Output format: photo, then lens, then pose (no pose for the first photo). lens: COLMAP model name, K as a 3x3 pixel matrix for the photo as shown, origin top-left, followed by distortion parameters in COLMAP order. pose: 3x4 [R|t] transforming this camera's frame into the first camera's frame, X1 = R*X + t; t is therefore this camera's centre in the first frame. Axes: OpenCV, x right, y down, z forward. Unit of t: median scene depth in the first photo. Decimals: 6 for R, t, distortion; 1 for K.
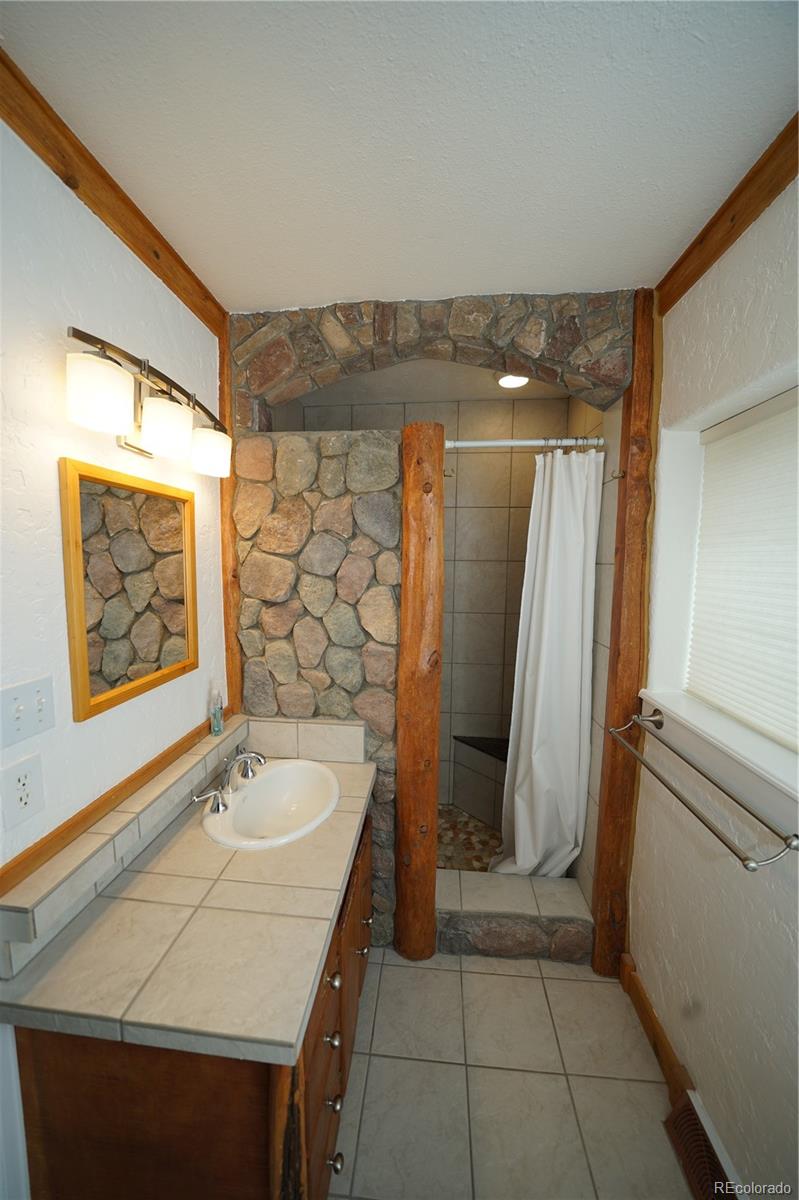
lens RADIAL K [[417.5, 0, 399.5], [0, 417.5, 600.0], [0, 0, 1]] dist [-0.022916, 0.003644]
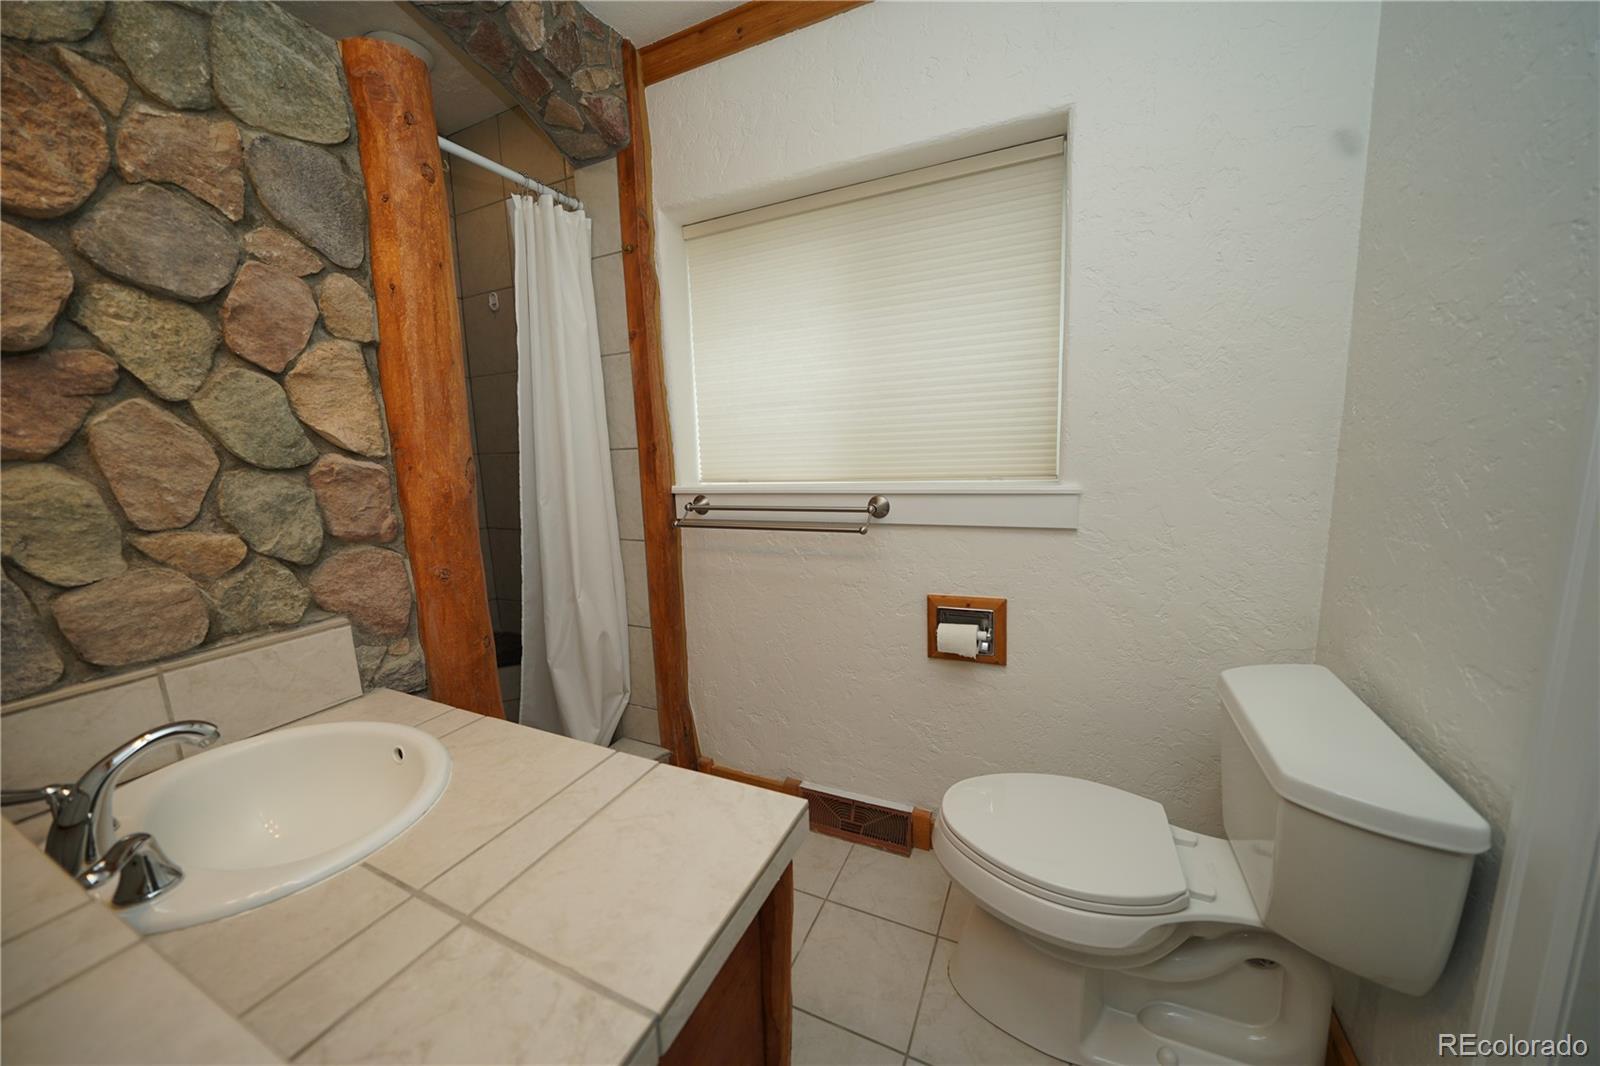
lens RADIAL K [[556.7, 0, 800.0], [0, 556.7, 533.0], [0, 0, 1]] dist [-0.022916, 0.003644]
pose [[0.338918, -0.167311, 0.925819, -0.511568], [0.133028, 0.982696, 0.128891, 0.185715], [-0.931364, 0.079476, 0.355310, 0.251121]]
